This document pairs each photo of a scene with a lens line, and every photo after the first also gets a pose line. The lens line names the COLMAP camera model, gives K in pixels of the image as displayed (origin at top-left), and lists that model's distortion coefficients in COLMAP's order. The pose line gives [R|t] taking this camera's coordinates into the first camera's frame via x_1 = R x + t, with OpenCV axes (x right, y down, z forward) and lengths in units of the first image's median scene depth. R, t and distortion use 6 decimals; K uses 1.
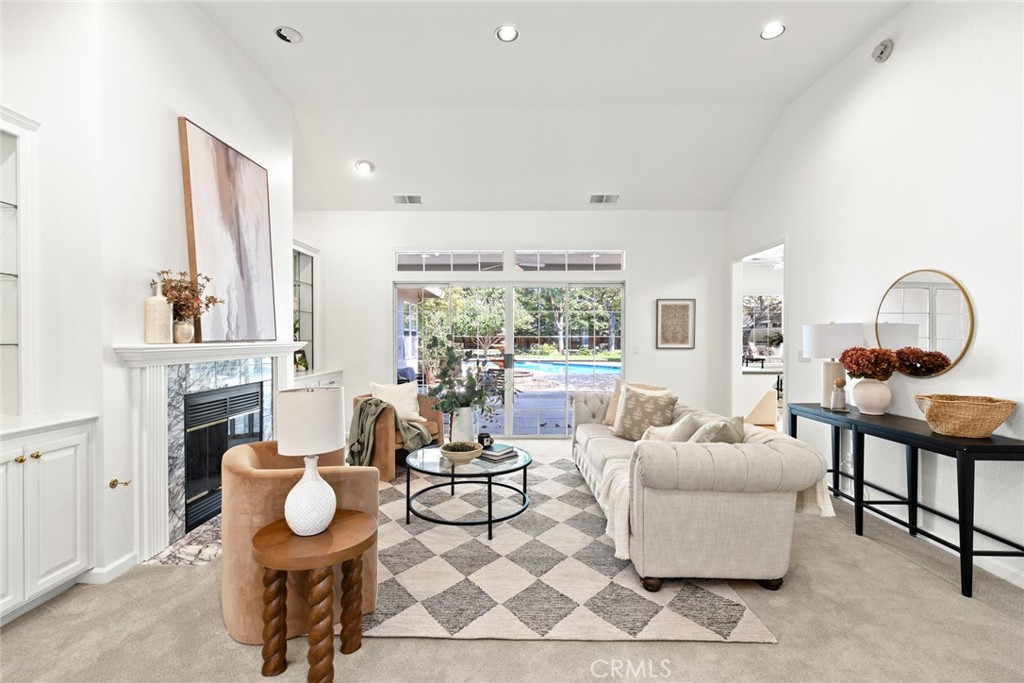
lens RADIAL K [[469.4, 0, 510.0], [0, 469.4, 344.8], [0, 0, 1]] dist [0.001924, -0.000297]
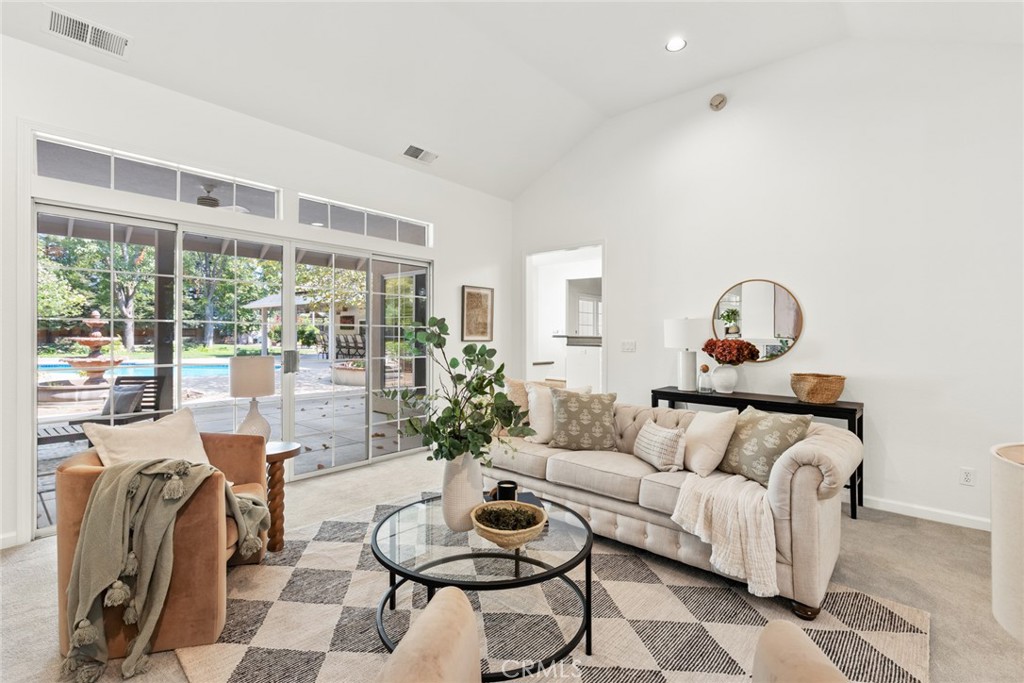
lens RADIAL K [[469.4, 0, 514.8], [0, 469.4, 335.5], [0, 0, 1]] dist [0.001924, -0.000297]
pose [[0.653216, 0.007095, 0.757138, -0.330681], [-0.001332, 0.999965, -0.008222, 0.005017], [-0.757171, 0.004362, 0.653203, 0.393087]]
